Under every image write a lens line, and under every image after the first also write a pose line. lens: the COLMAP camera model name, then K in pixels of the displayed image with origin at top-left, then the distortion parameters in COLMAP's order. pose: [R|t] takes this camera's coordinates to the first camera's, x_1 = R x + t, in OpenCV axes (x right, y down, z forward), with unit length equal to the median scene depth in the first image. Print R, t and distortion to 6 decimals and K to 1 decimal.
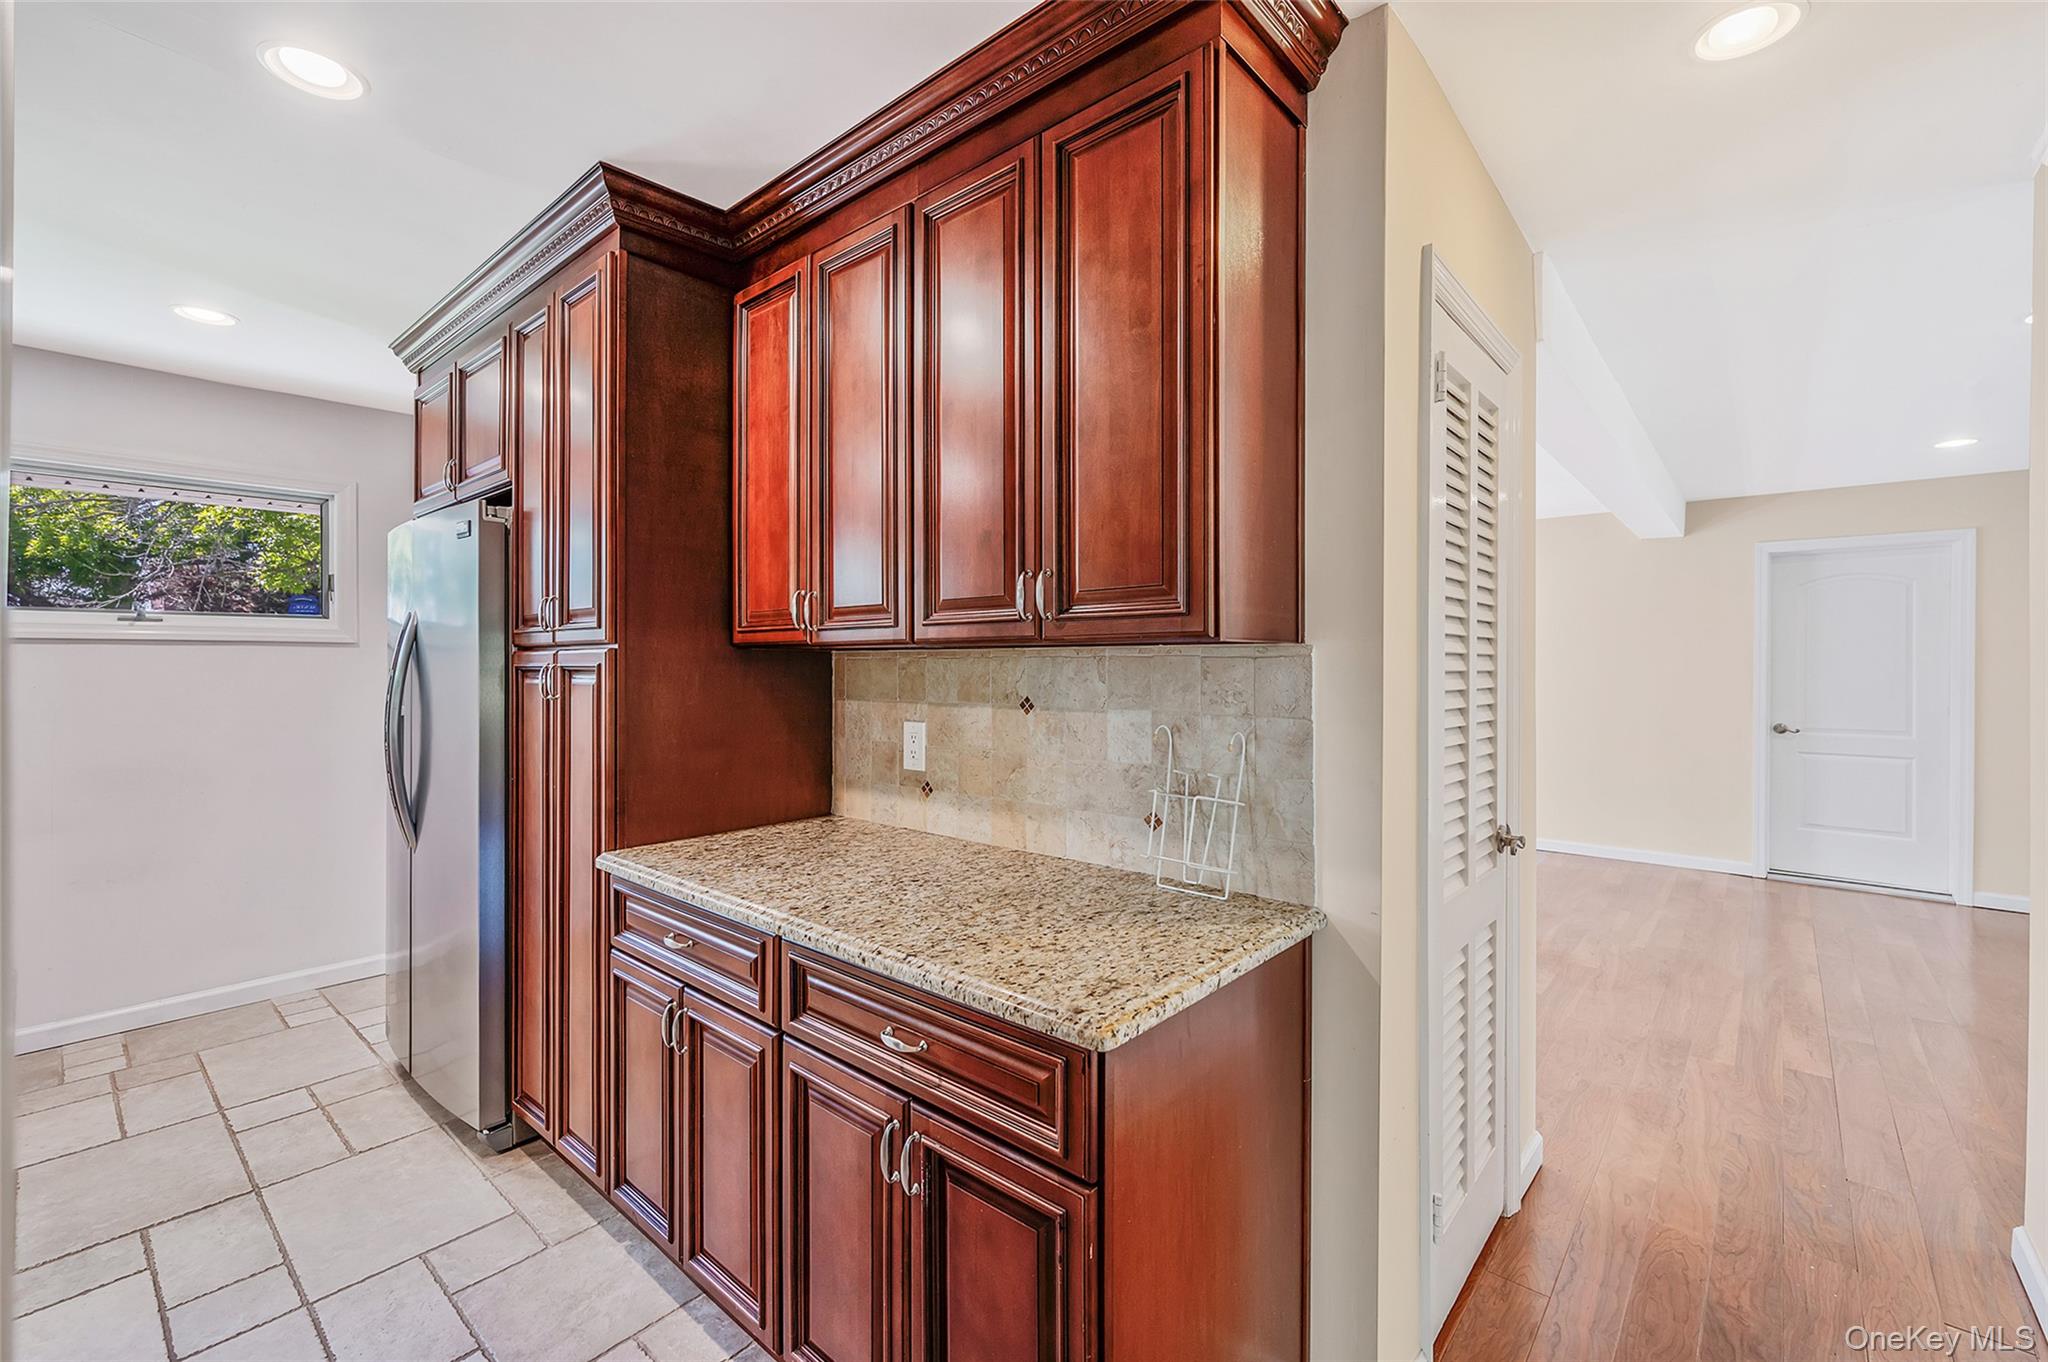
lens RADIAL K [[857.5, 0, 1024.0], [0, 857.5, 681.0], [0, 0, 1]] dist [-0.000260, 0.000128]
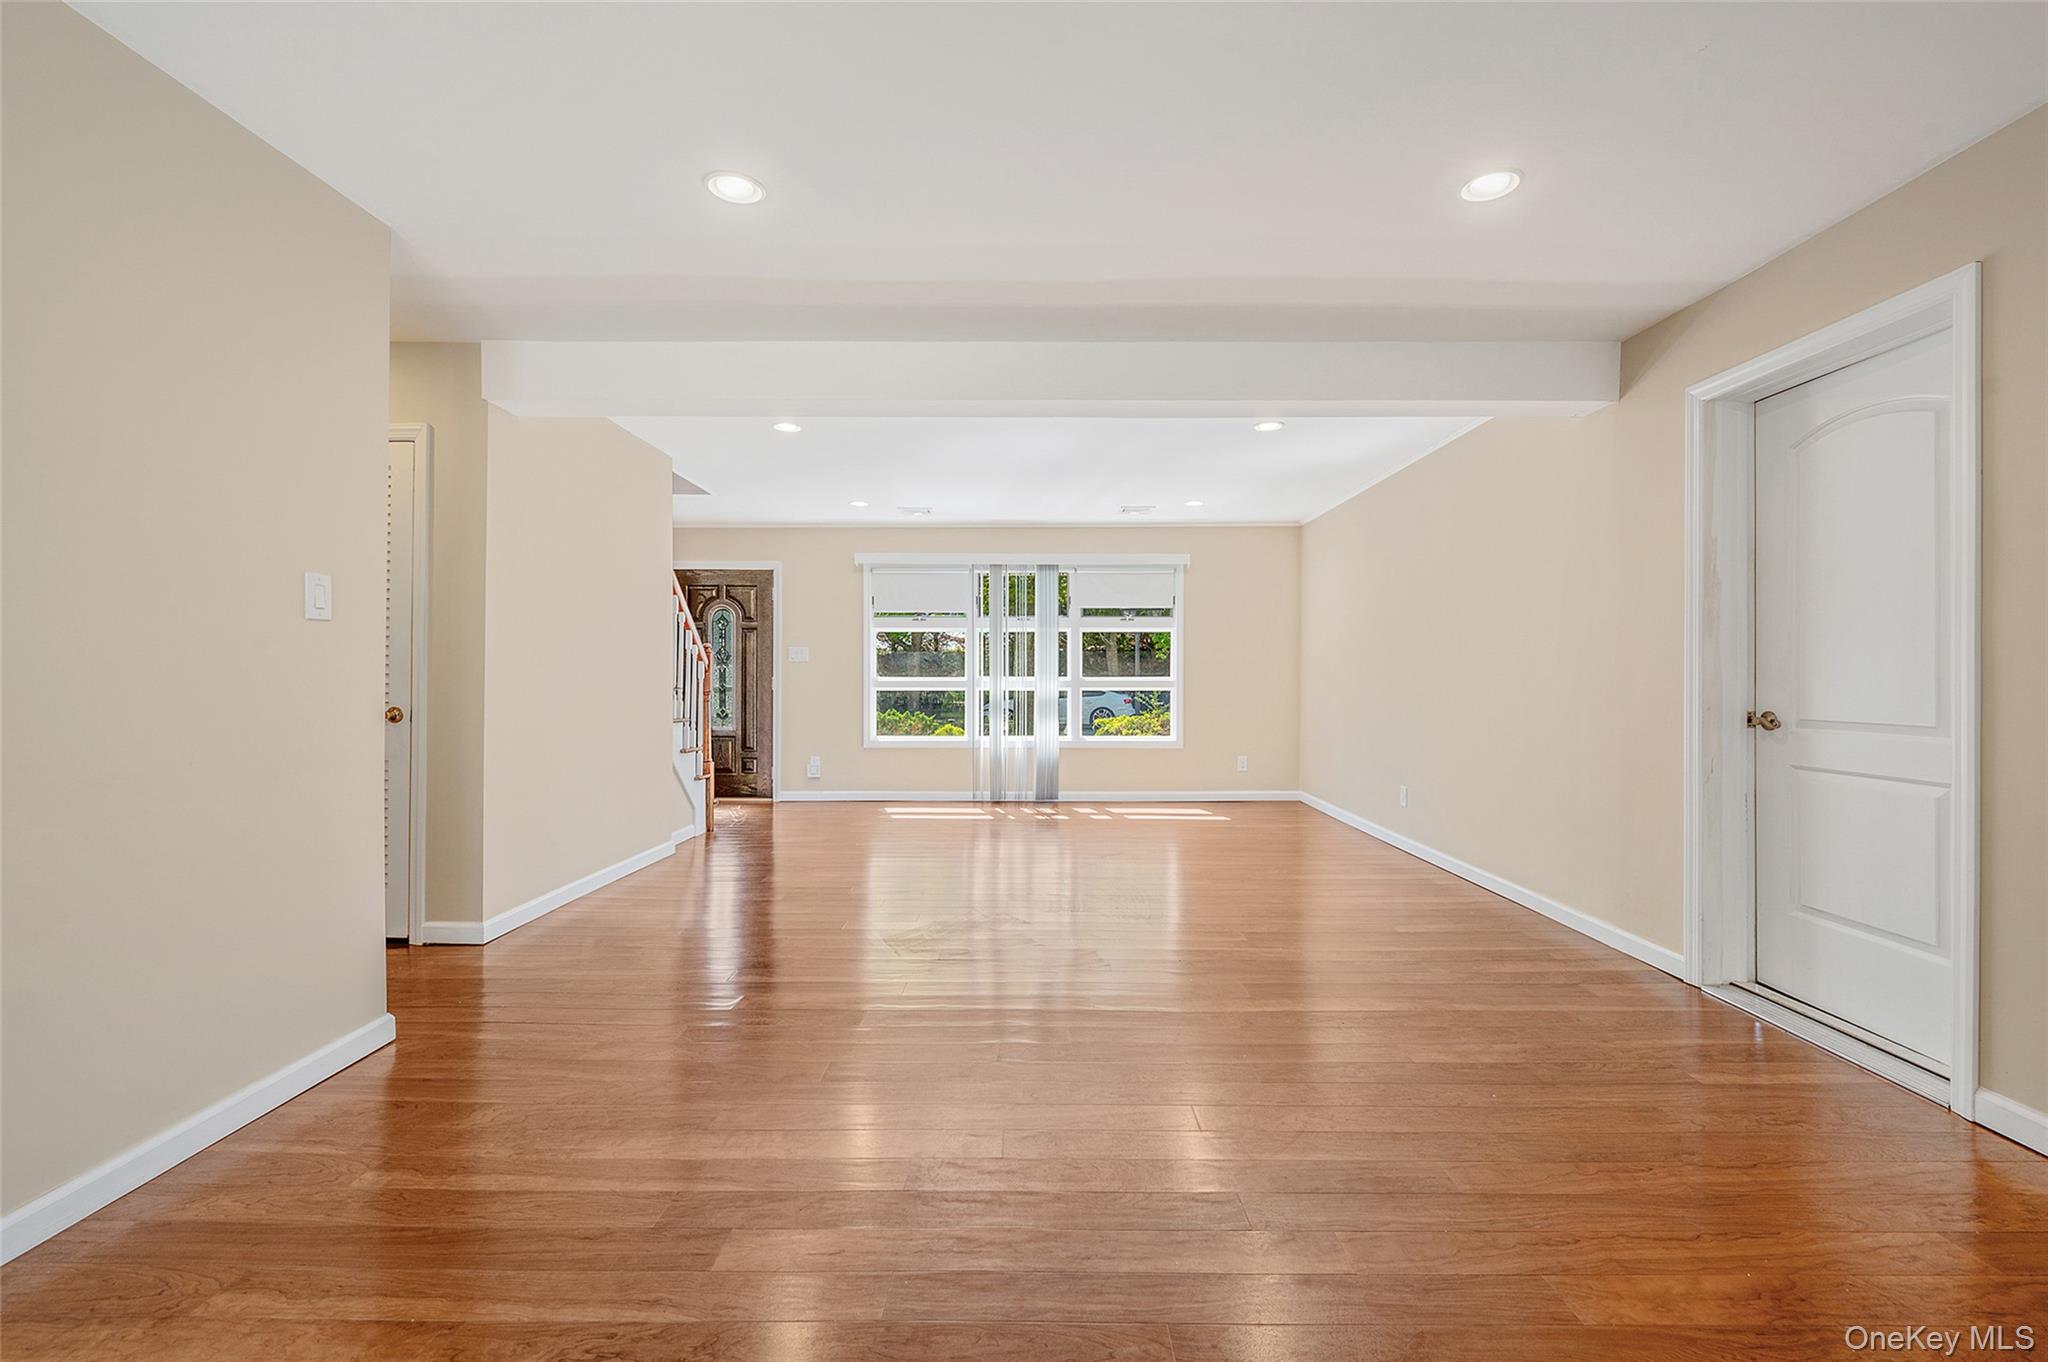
lens RADIAL K [[857.5, 0, 1024.0], [0, 857.5, 681.0], [0, 0, 1]] dist [-0.000260, 0.000128]
pose [[0.648402, 0.000597, -0.761298, 1.058153], [-0.012765, 0.999868, -0.010088, 0.044983], [0.761191, 0.016259, 0.648324, 0.323406]]
